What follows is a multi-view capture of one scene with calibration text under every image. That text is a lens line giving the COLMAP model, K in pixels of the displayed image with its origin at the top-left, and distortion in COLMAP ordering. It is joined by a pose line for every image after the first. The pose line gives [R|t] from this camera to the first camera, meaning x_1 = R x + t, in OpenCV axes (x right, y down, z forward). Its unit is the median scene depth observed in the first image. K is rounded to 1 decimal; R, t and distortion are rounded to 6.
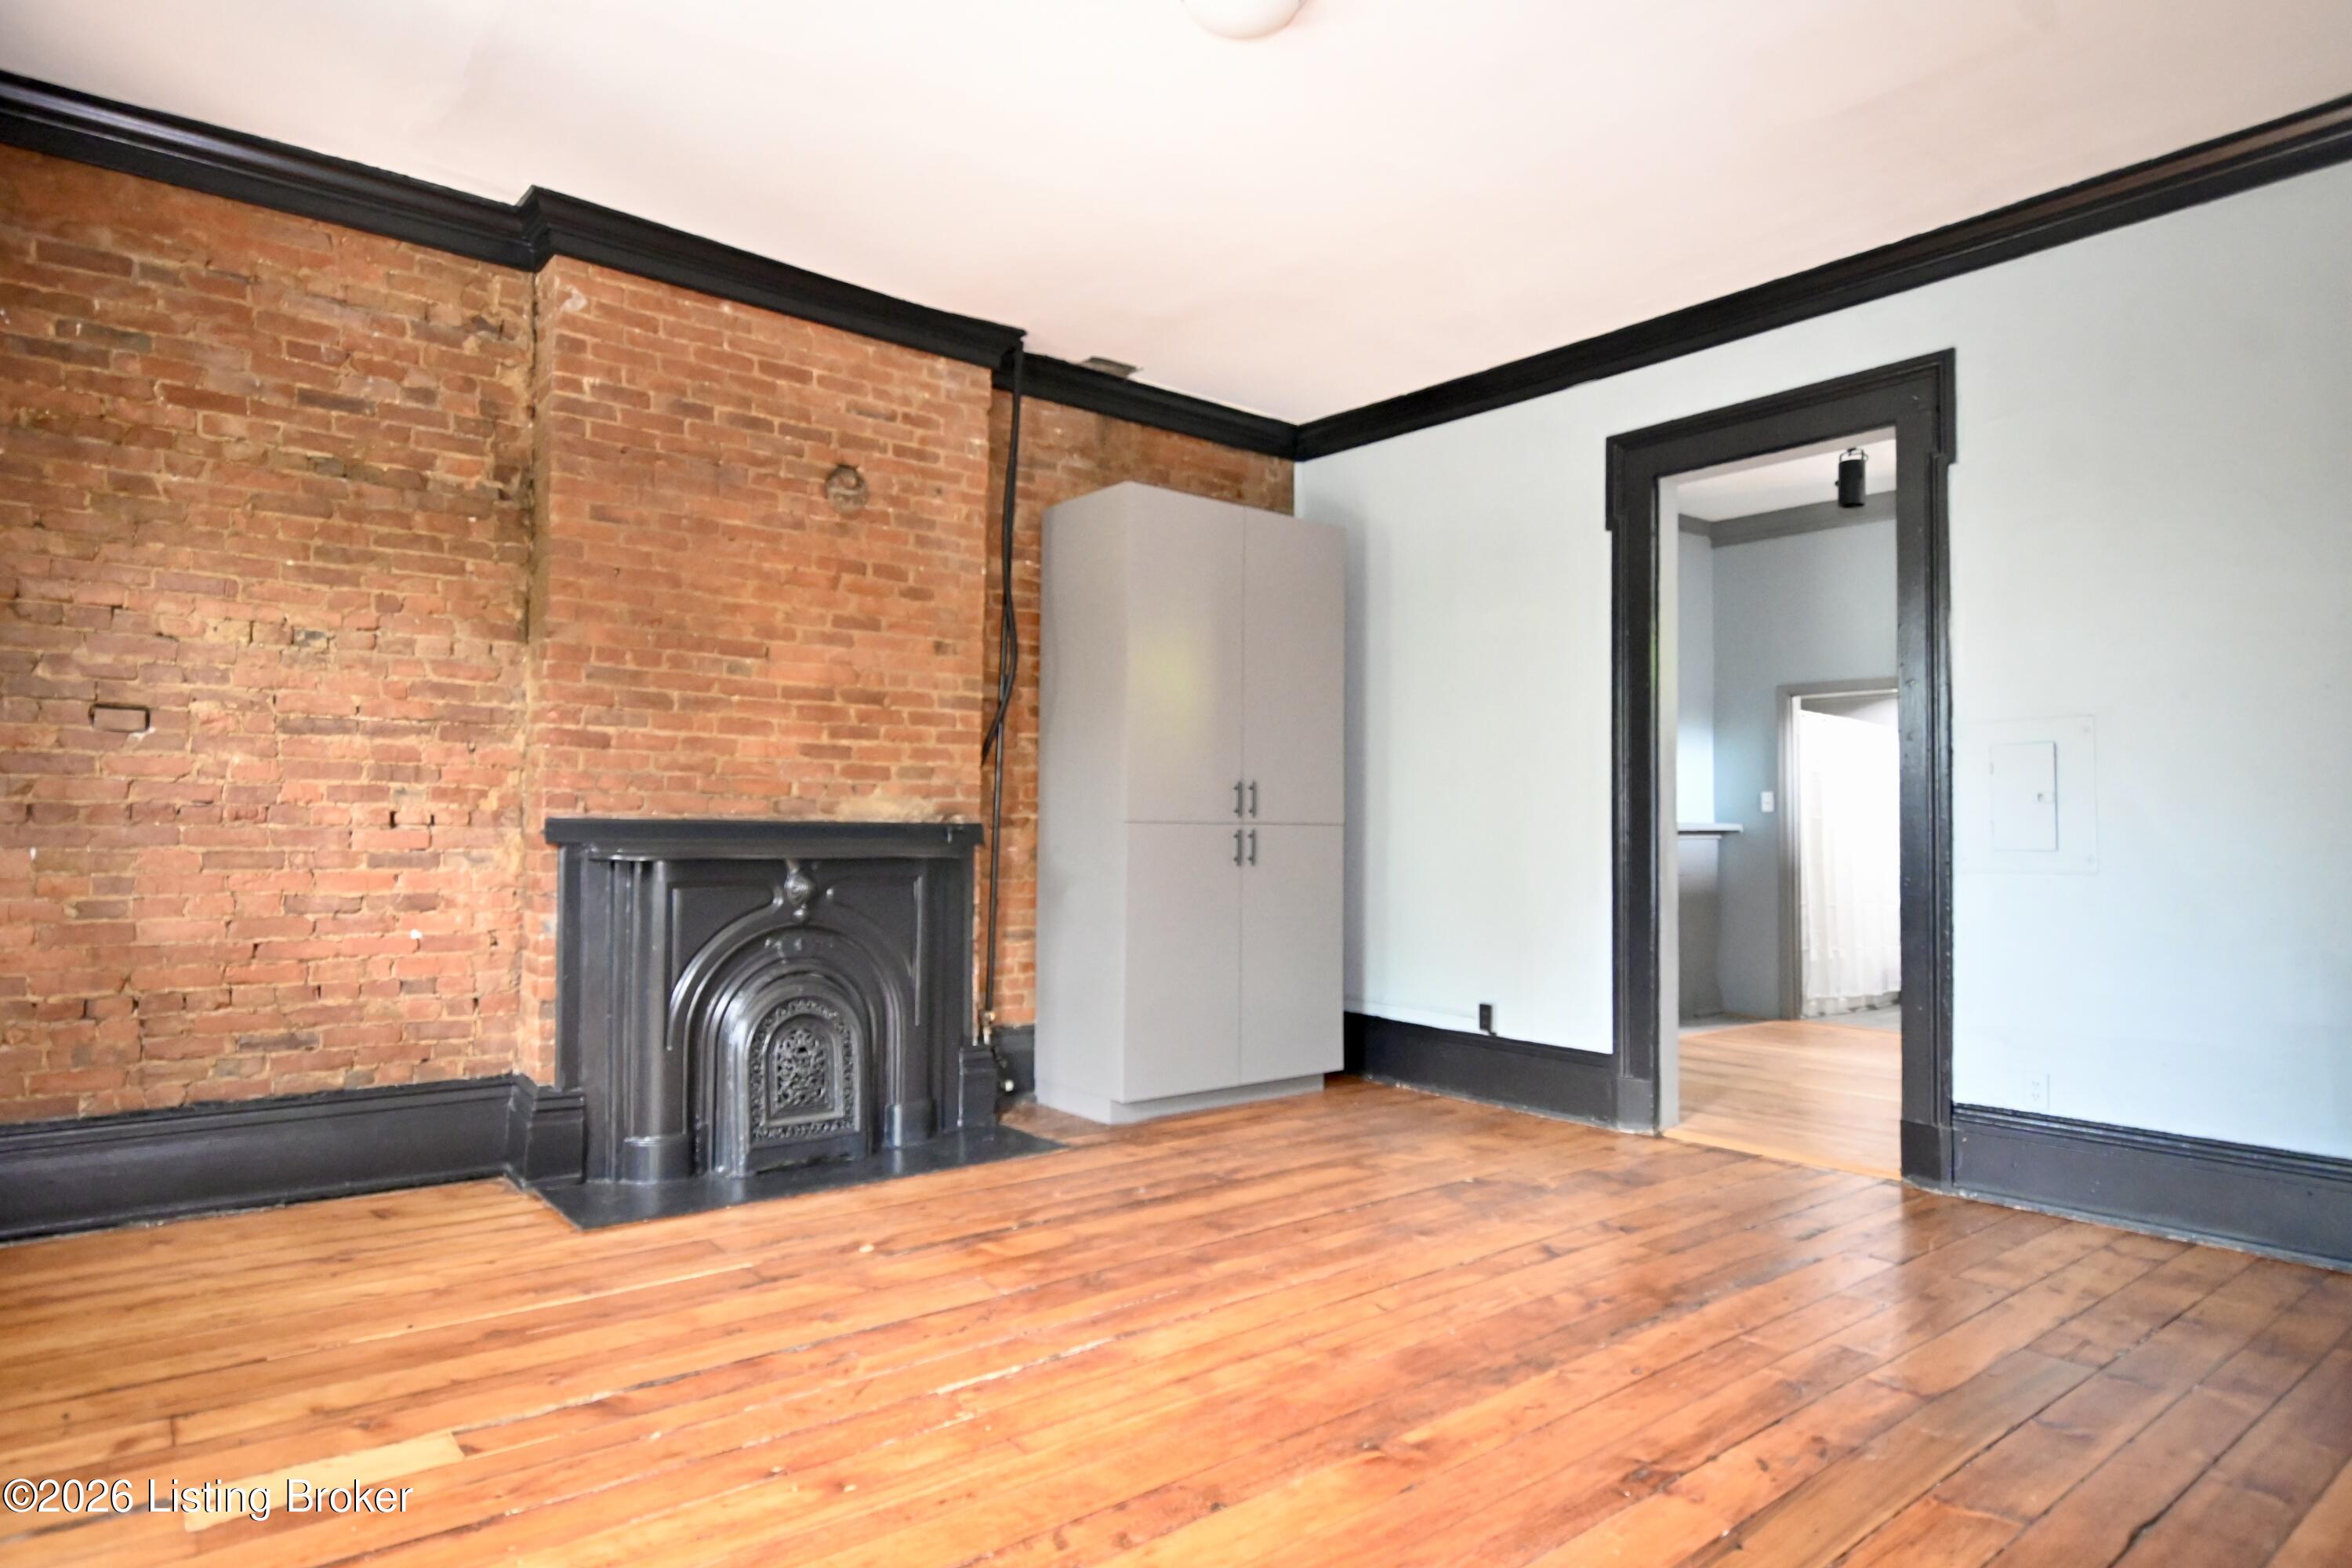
lens RADIAL K [[1363.9, 0, 1179.4], [0, 1363.9, 786.5], [0, 0, 1]] dist [0.001291, -0.000413]
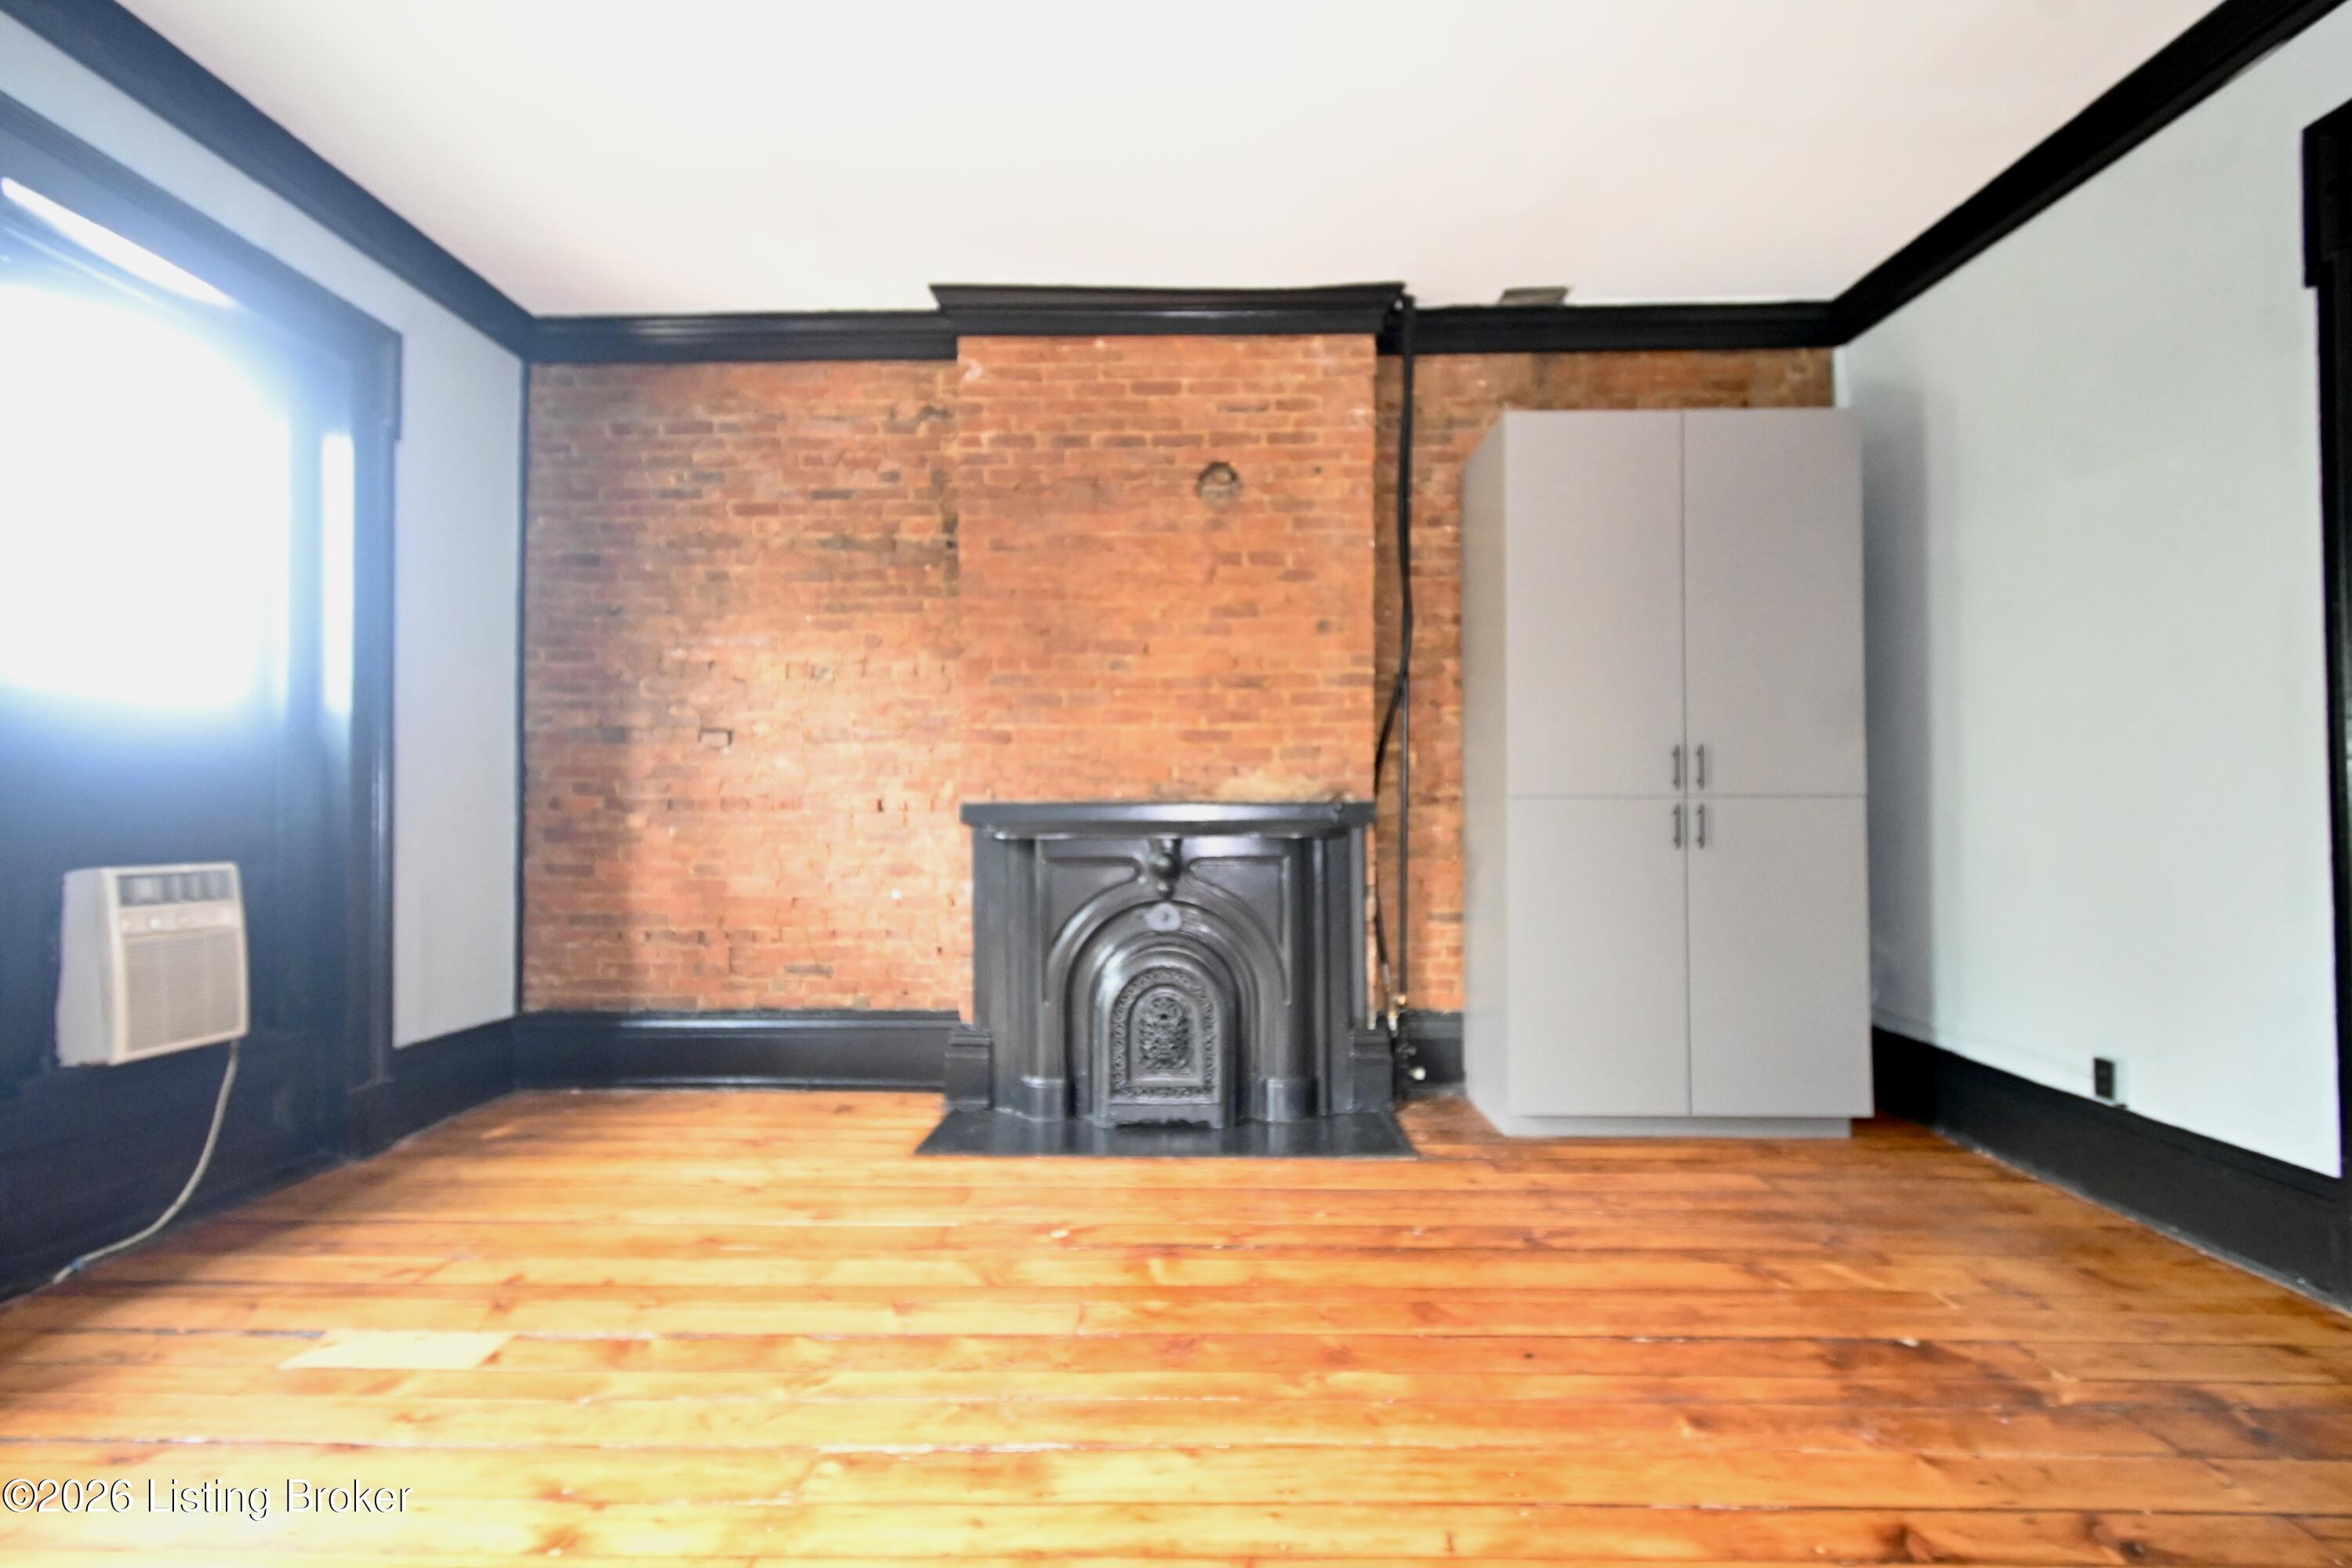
lens RADIAL K [[1048.6, 0, 1182.3], [0, 1048.6, 787.3], [0, 0, 1]] dist [0.012105, -0.004726]
pose [[0.761098, -0.024927, -0.648158, 0.313045], [0.030746, 0.999525, -0.002337, 0.018898], [0.647908, -0.018150, 0.761502, 0.447161]]
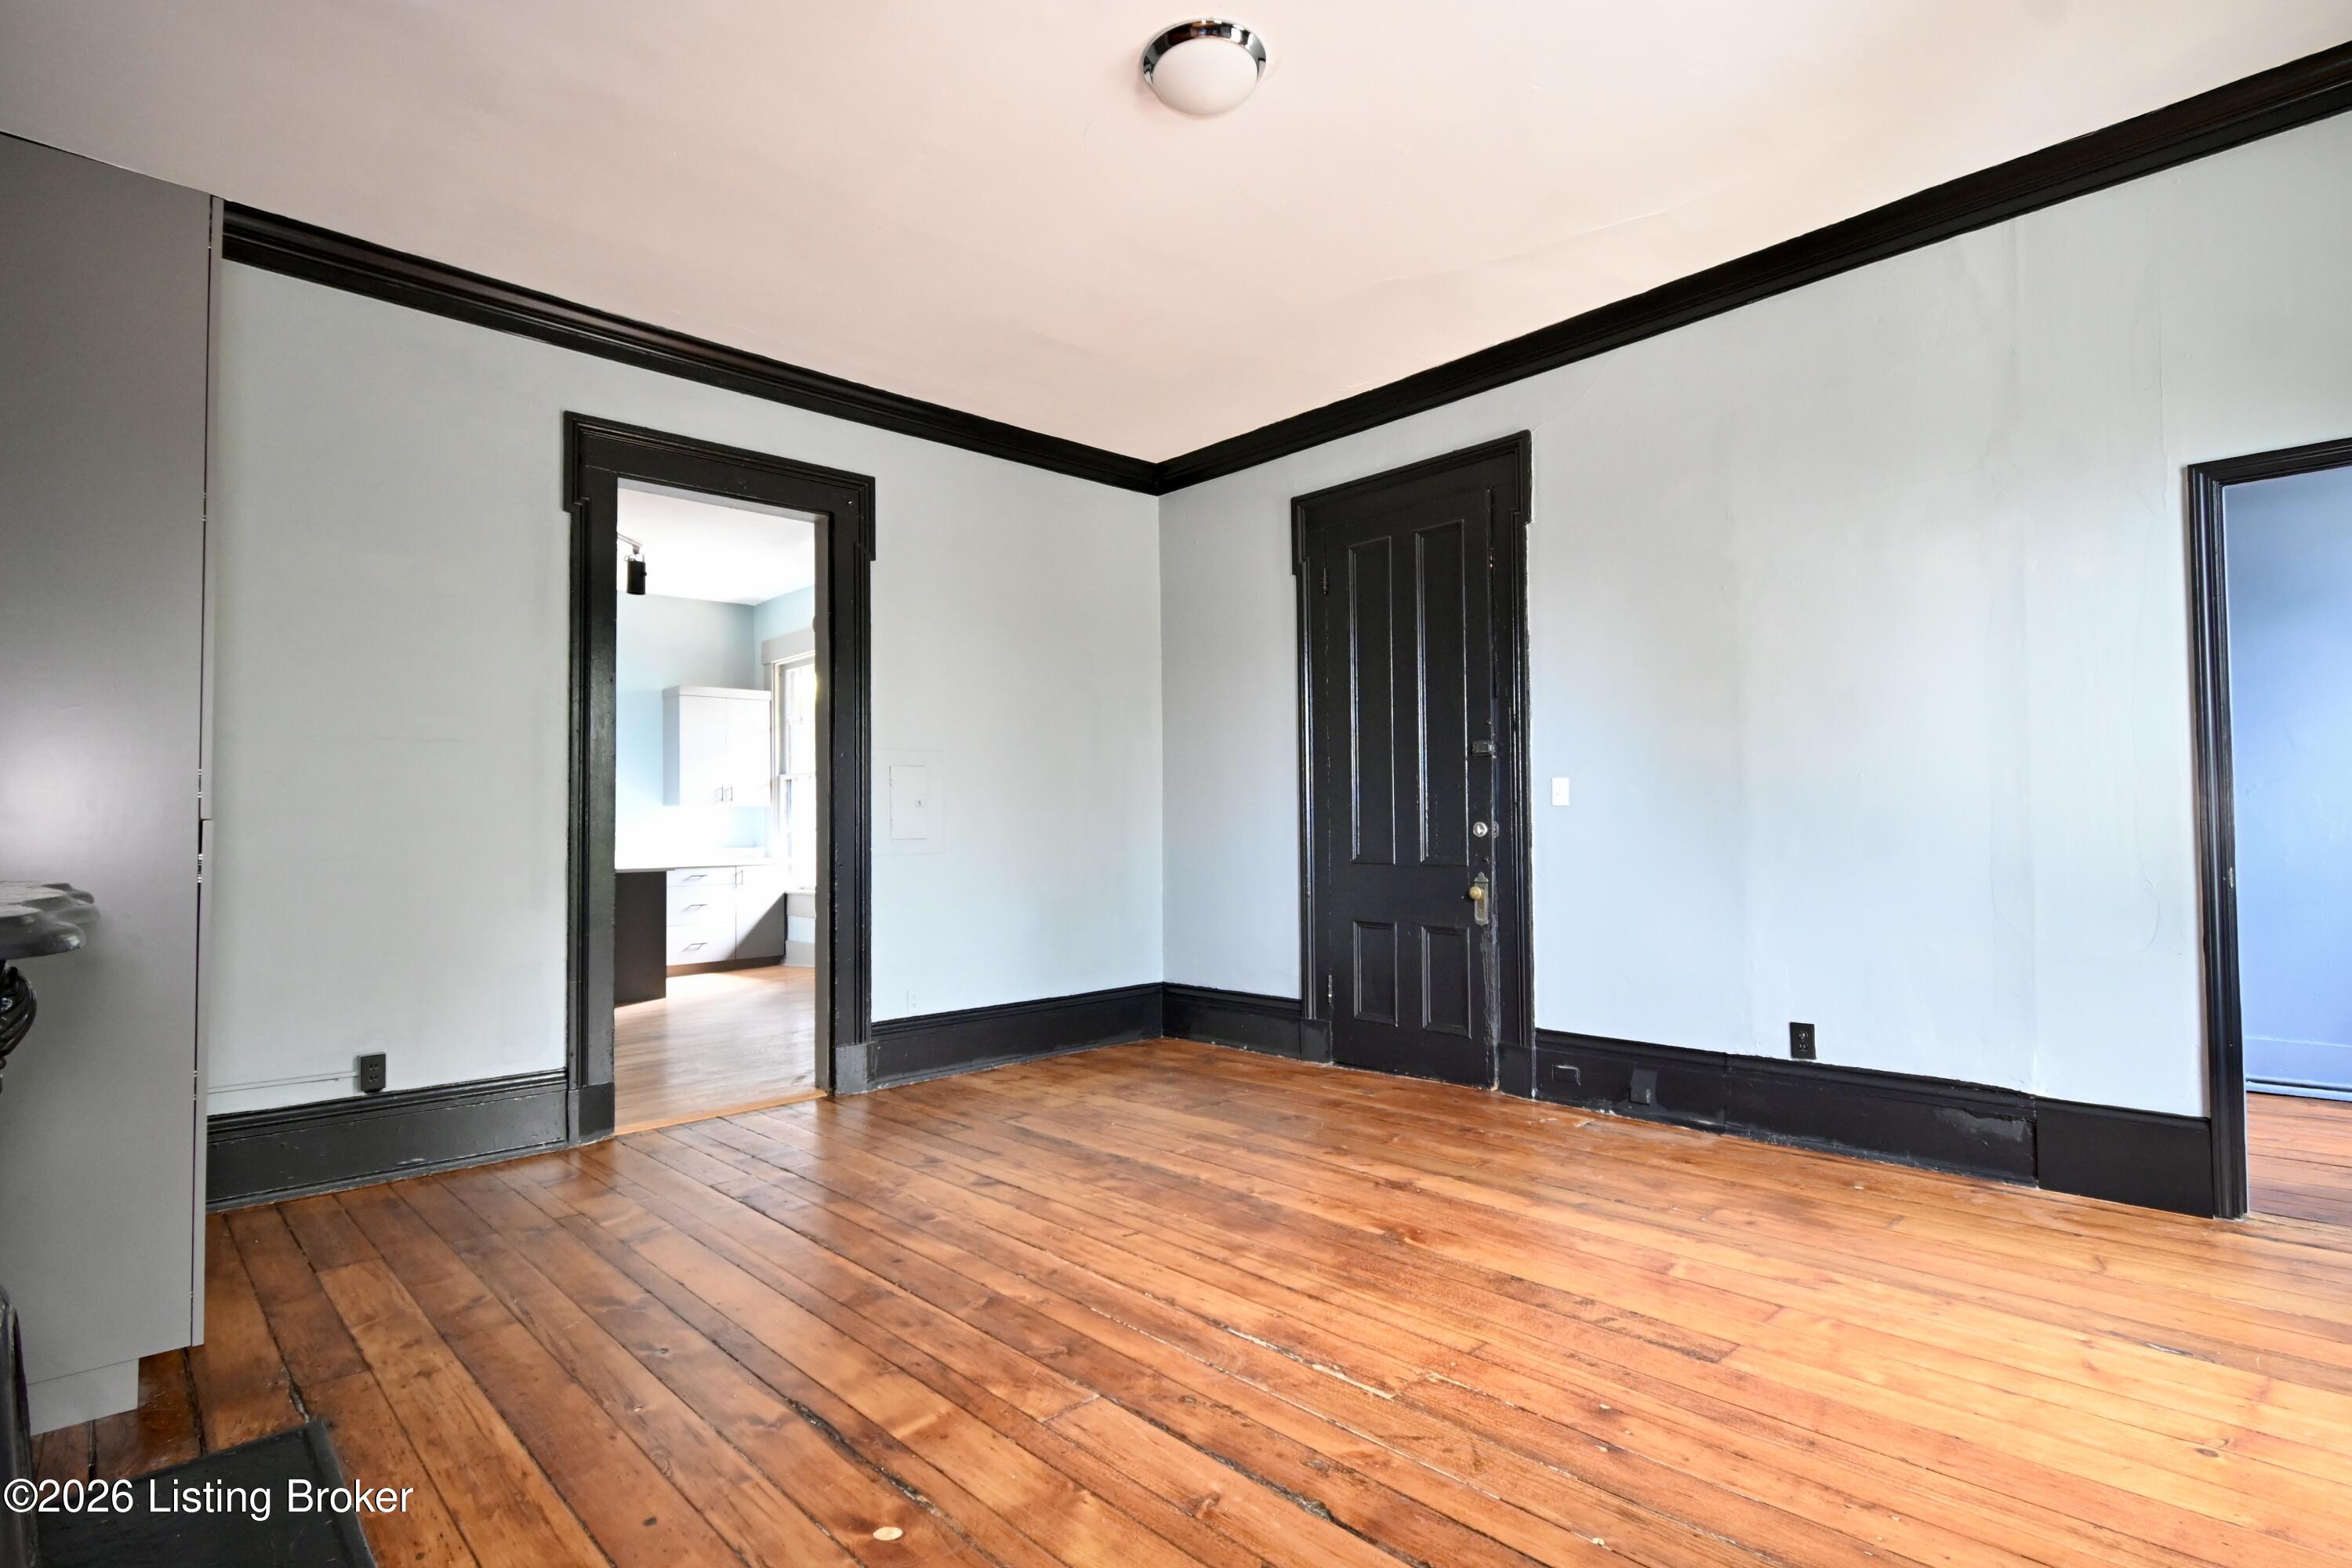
lens RADIAL K [[1135.4, 0, 1233.4], [0, 1135.4, 809.7], [0, 0, 1]] dist [0.004214, -0.001026]
pose [[-0.111957, 0.017713, 0.993555, -0.680601], [-0.027022, 0.999417, -0.020863, 0.030805], [-0.993346, -0.029184, -0.111414, 0.845234]]
